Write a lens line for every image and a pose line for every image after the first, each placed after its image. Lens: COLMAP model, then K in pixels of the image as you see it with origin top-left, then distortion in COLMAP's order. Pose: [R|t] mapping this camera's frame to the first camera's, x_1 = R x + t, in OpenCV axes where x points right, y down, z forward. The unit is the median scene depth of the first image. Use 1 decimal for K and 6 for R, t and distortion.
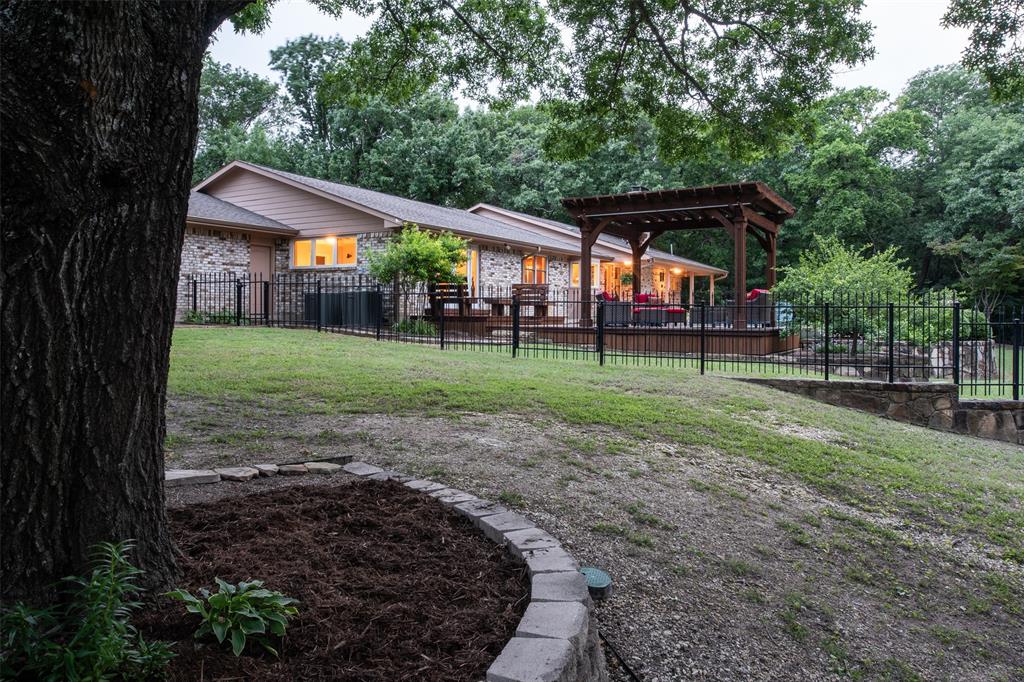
lens RADIAL K [[703.6, 0, 513.6], [0, 703.6, 304.9], [0, 0, 1]] dist [-0.007179, -0.006715]
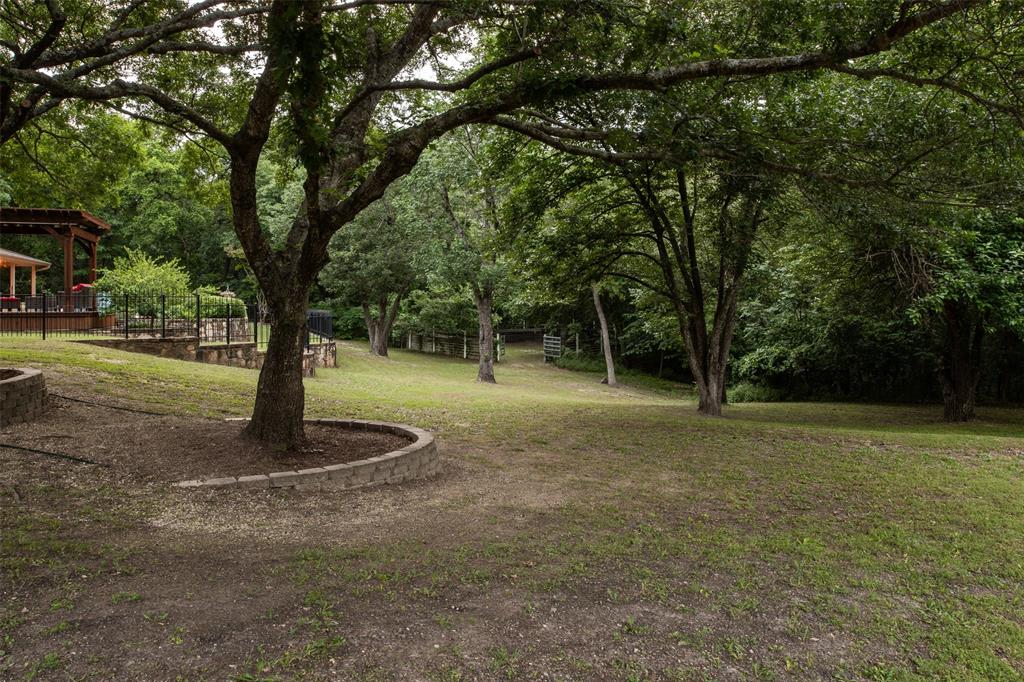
lens RADIAL K [[703.6, 0, 513.6], [0, 703.6, 304.9], [0, 0, 1]] dist [-0.007179, -0.006715]
pose [[0.630146, -0.006264, 0.776451, -0.196682], [-0.005312, 0.999909, 0.012377, -0.001851], [-0.776458, -0.011924, 0.630056, -0.550003]]
